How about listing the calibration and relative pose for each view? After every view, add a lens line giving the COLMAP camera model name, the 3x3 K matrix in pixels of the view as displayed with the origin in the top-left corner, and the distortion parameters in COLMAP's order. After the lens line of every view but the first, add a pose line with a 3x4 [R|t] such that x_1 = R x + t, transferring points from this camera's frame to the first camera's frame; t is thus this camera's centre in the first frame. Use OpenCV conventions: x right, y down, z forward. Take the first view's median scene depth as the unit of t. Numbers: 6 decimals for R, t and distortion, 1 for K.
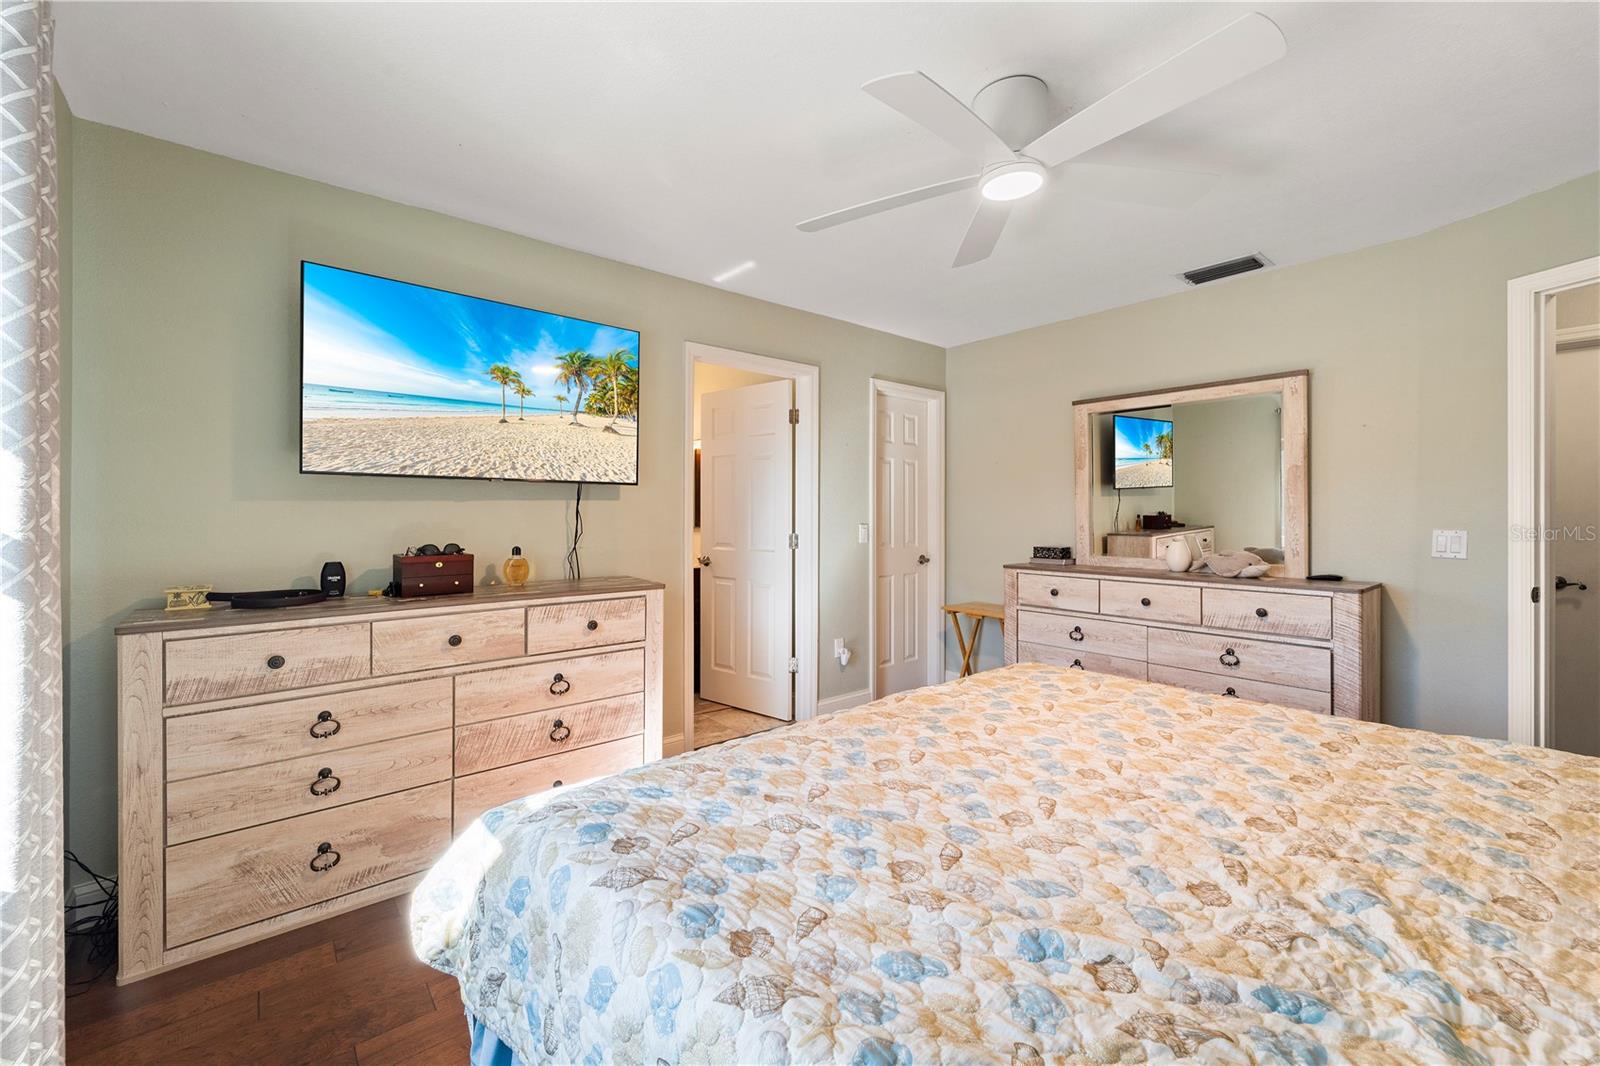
lens RADIAL K [[645.1, 0, 791.1], [0, 645.1, 517.6], [0, 0, 1]] dist [0.001783, -0.000351]
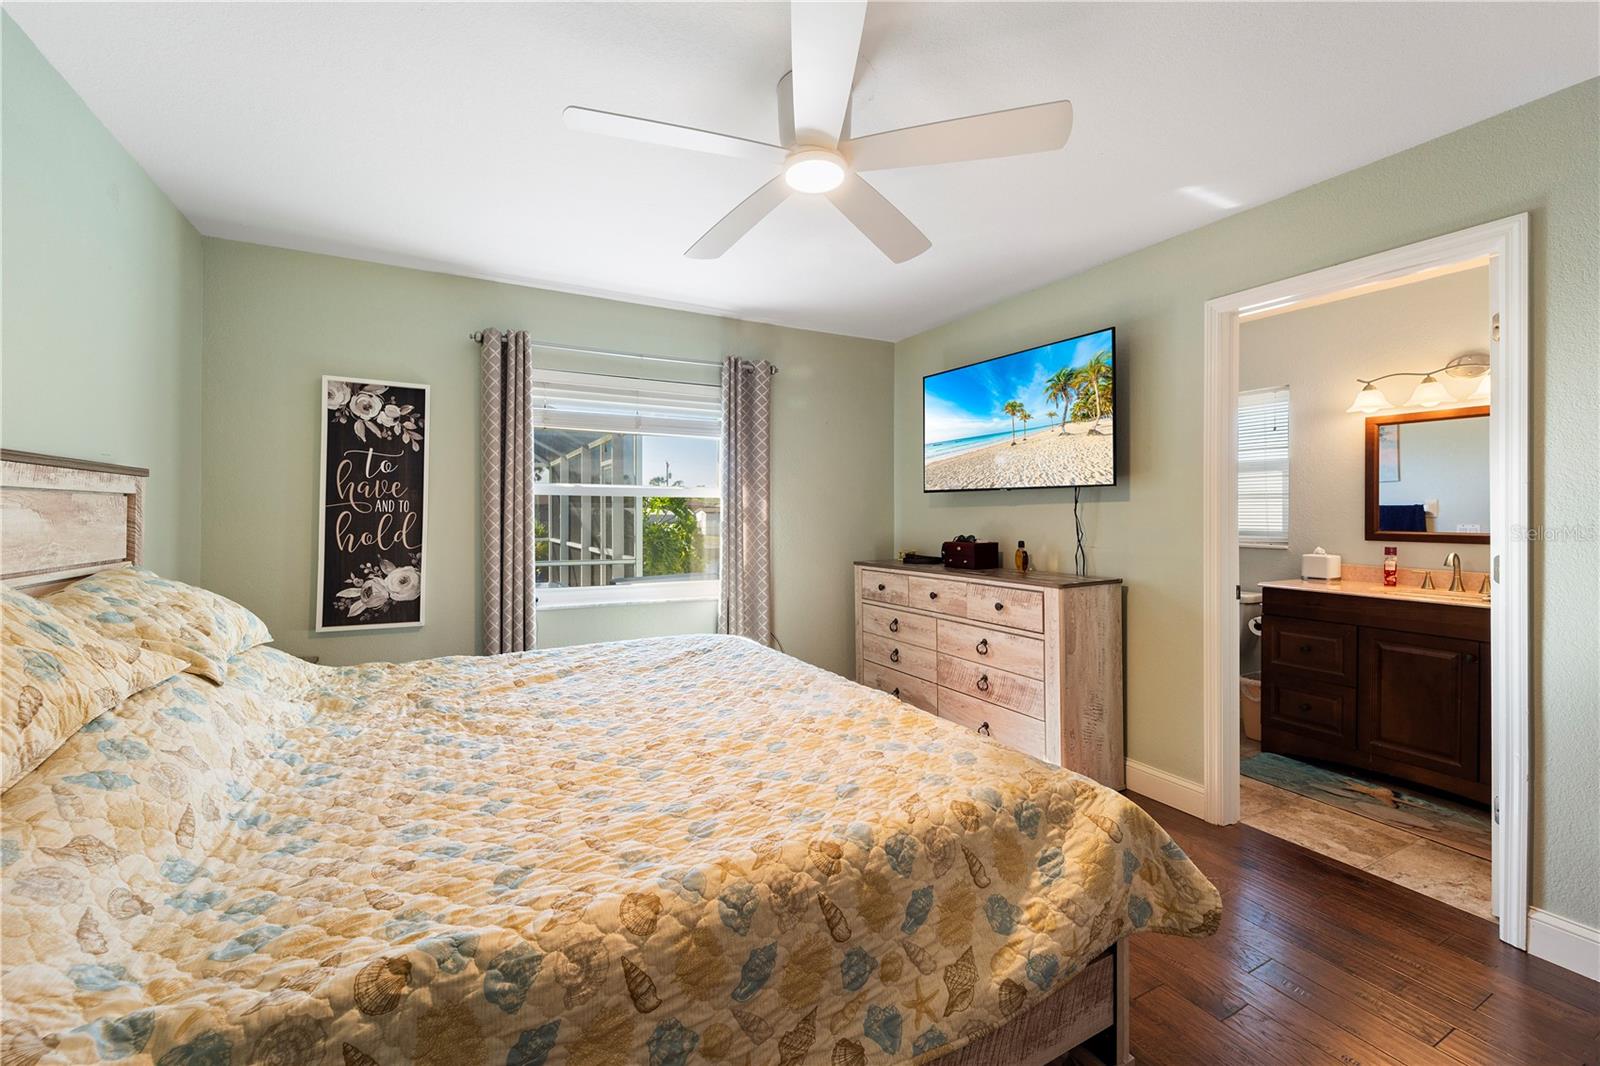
lens RADIAL K [[645.1, 0, 791.1], [0, 645.1, 517.6], [0, 0, 1]] dist [0.001783, -0.000351]
pose [[-0.207168, 0.003479, -0.978299, 0.929939], [-0.003717, 0.999984, 0.004343, -0.004580], [0.978298, 0.004536, -0.207152, 0.840475]]
